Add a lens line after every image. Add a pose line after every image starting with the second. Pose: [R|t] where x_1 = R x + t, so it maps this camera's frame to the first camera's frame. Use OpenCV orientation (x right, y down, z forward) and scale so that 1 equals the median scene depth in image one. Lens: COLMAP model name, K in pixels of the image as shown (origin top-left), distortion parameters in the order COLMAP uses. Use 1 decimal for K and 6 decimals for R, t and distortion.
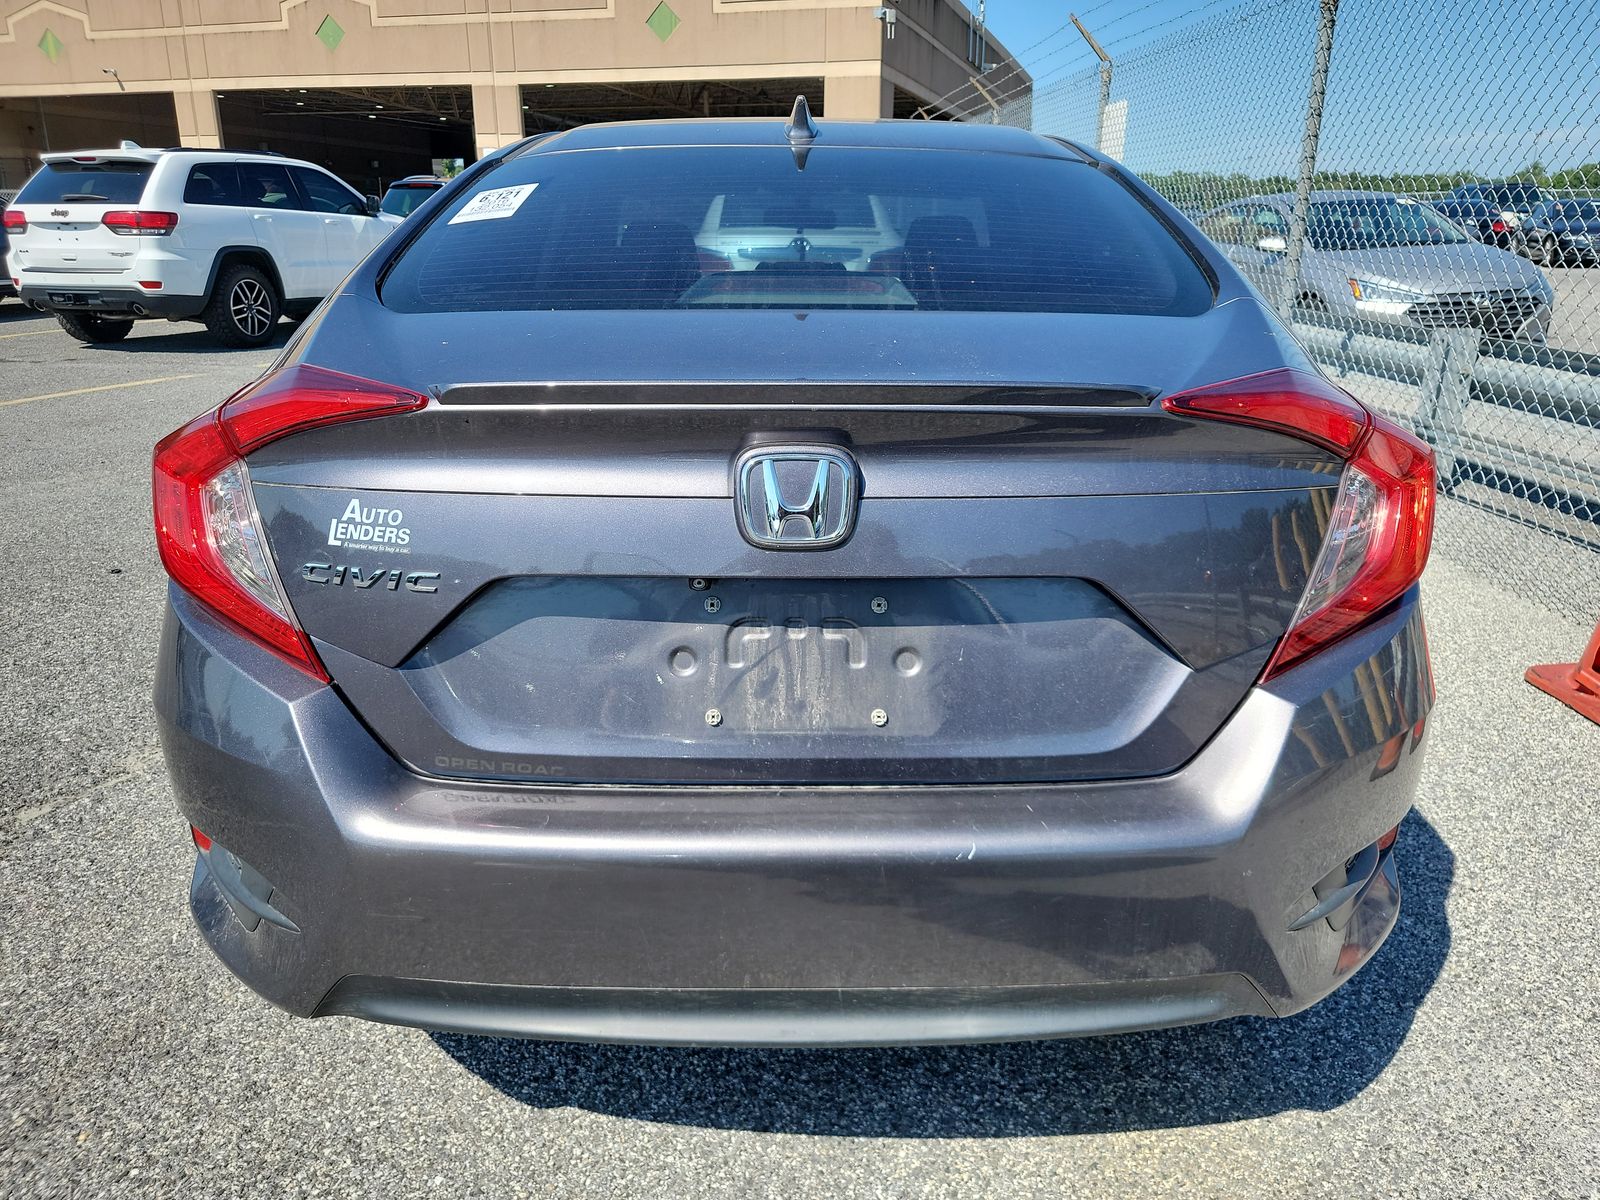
lens RADIAL K [[1138.4, 0, 809.5], [0, 1138.4, 597.5], [0, 0, 1]] dist [0.050989, -0.041937]
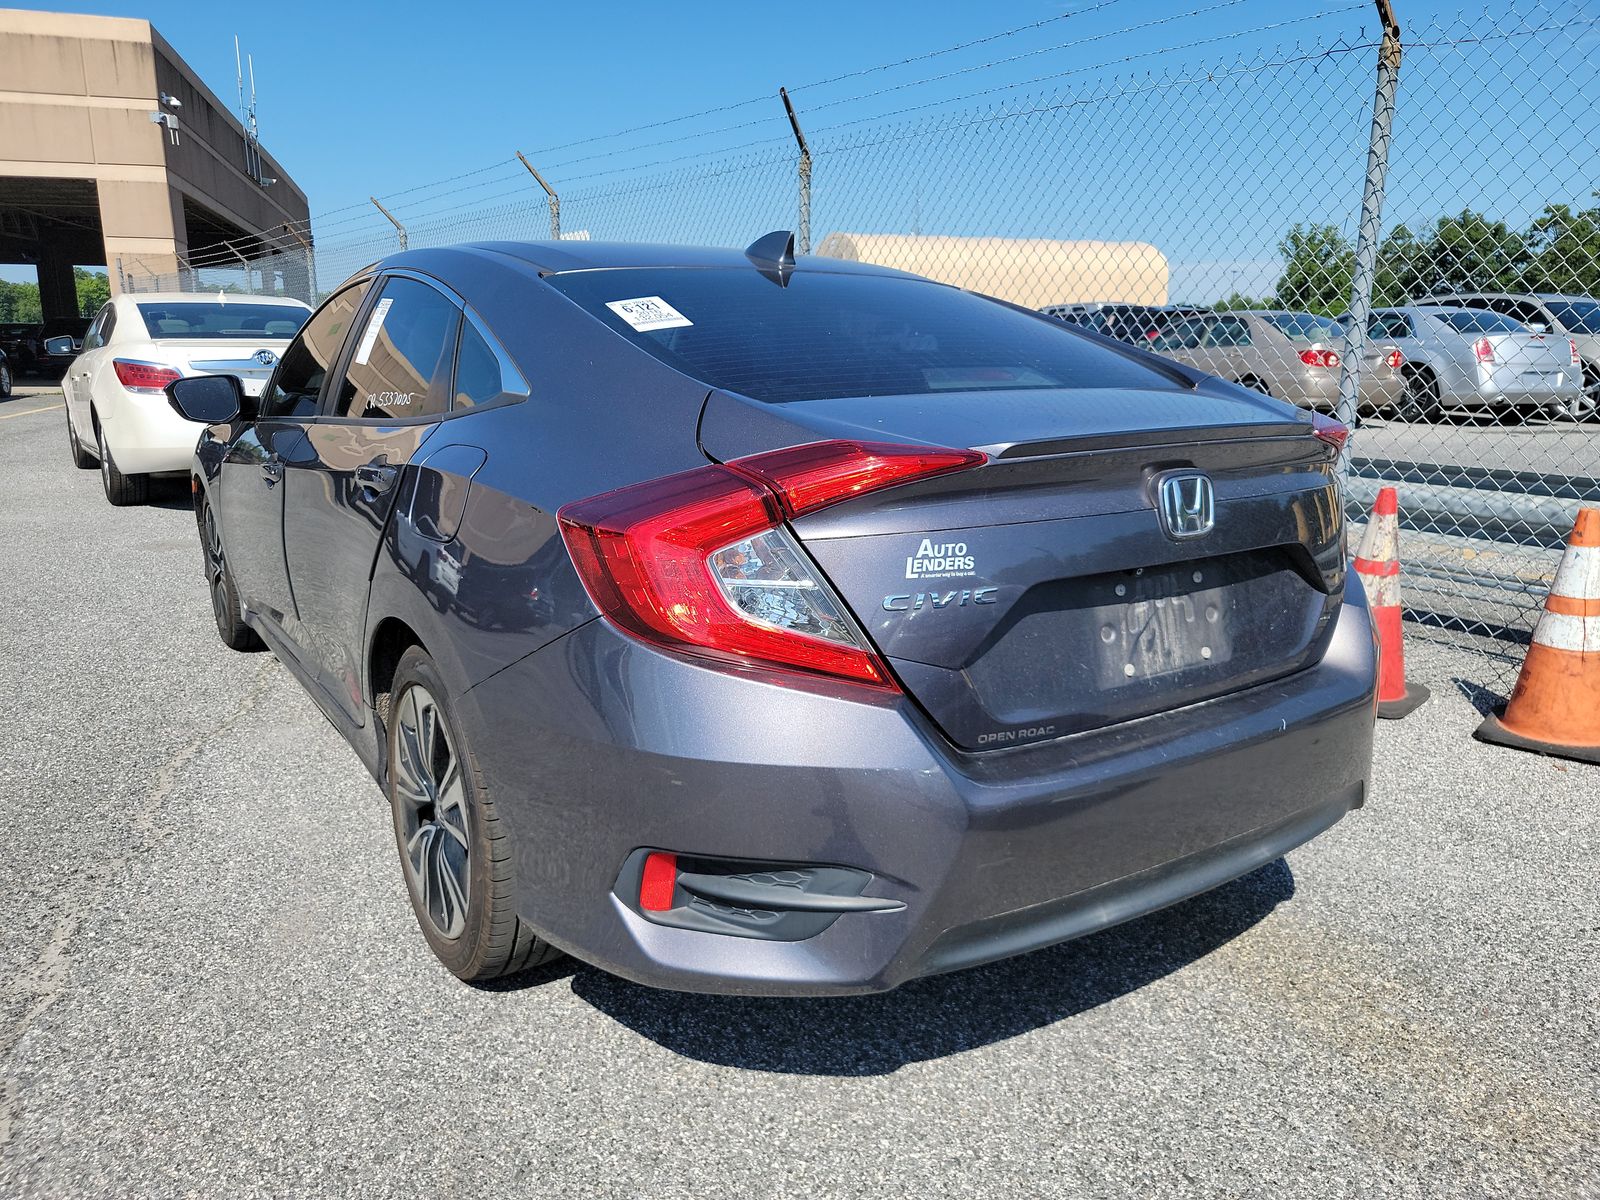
lens RADIAL K [[1138.4, 0, 788.6], [0, 1138.4, 608.9], [0, 0, 1]] dist [0.050989, -0.041937]
pose [[0.833887, -0.128544, 0.536758, -0.902468], [0.174087, 0.984116, -0.034778, 0.005274], [-0.523761, 0.122443, 0.843019, 0.019997]]
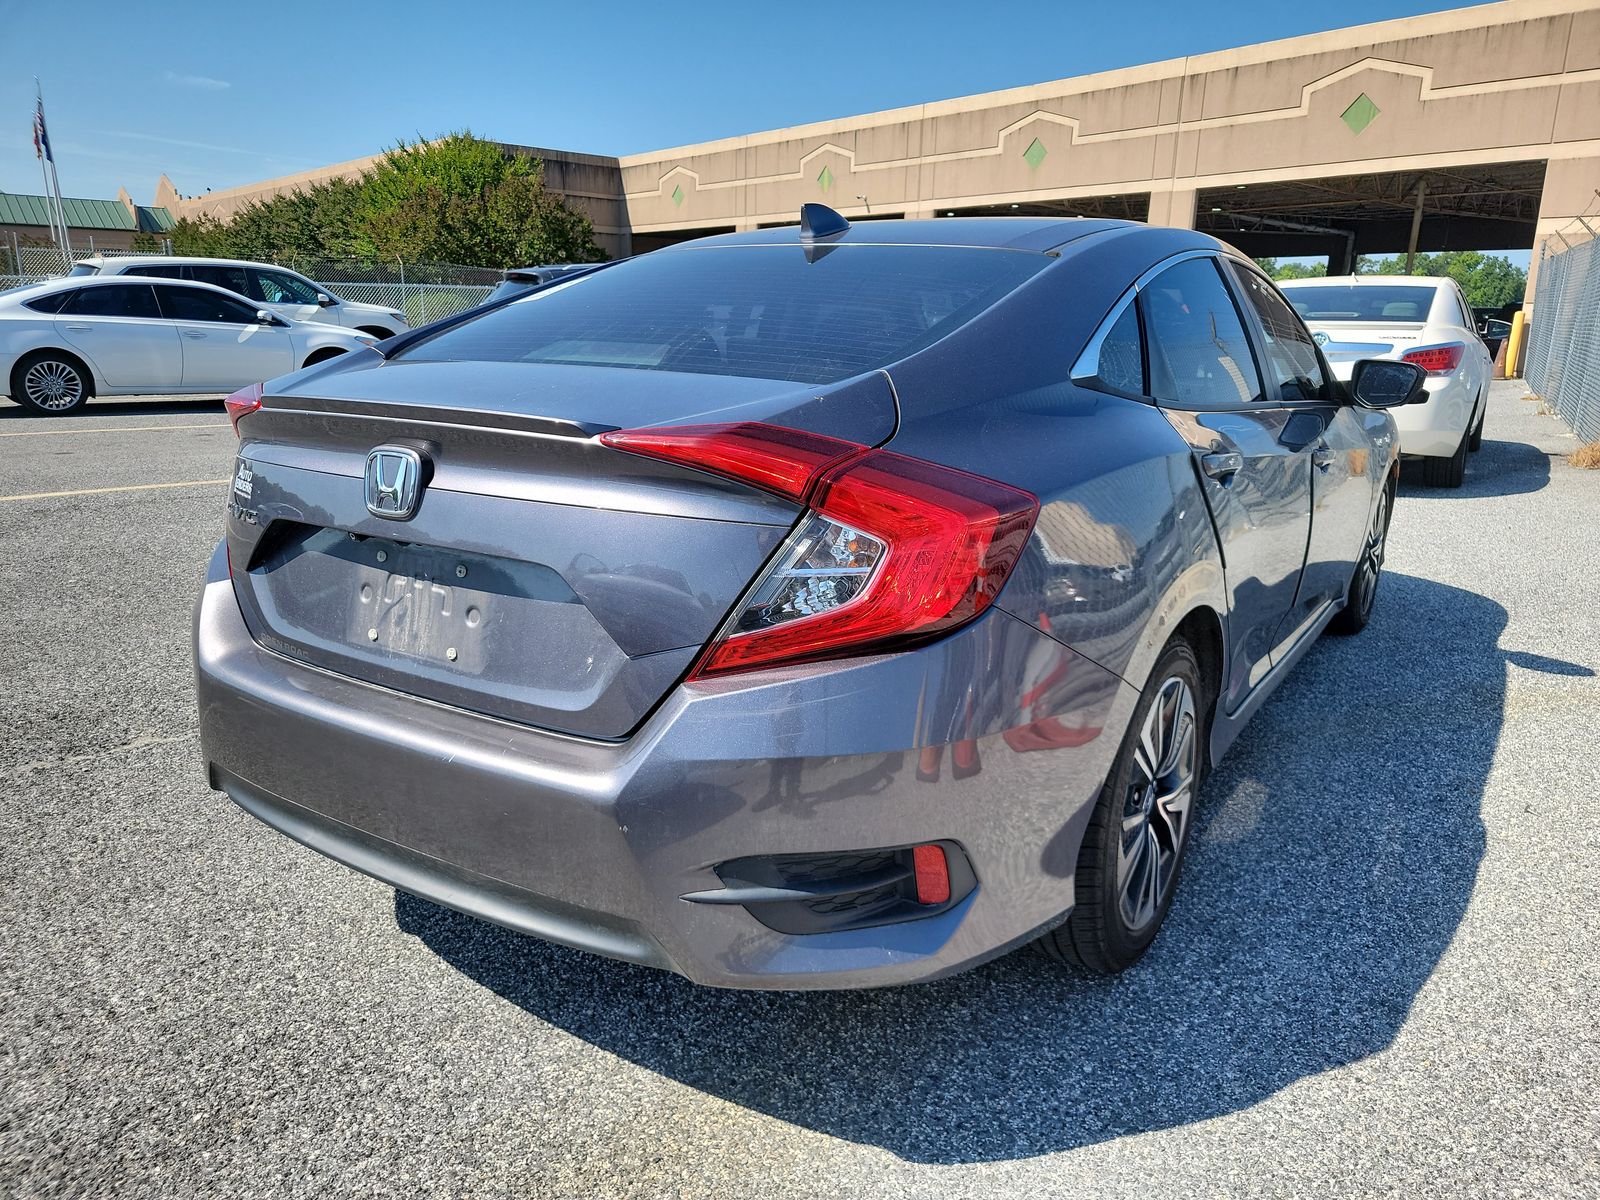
lens RADIAL K [[1138.4, 0, 815.8], [0, 1138.4, 610.3], [0, 0, 1]] dist [0.050989, -0.041937]
pose [[0.836821, 0.144259, -0.528129, 0.873070], [-0.180610, 0.983398, -0.017560, -0.000185], [0.516828, 0.110080, 0.848983, 0.045573]]
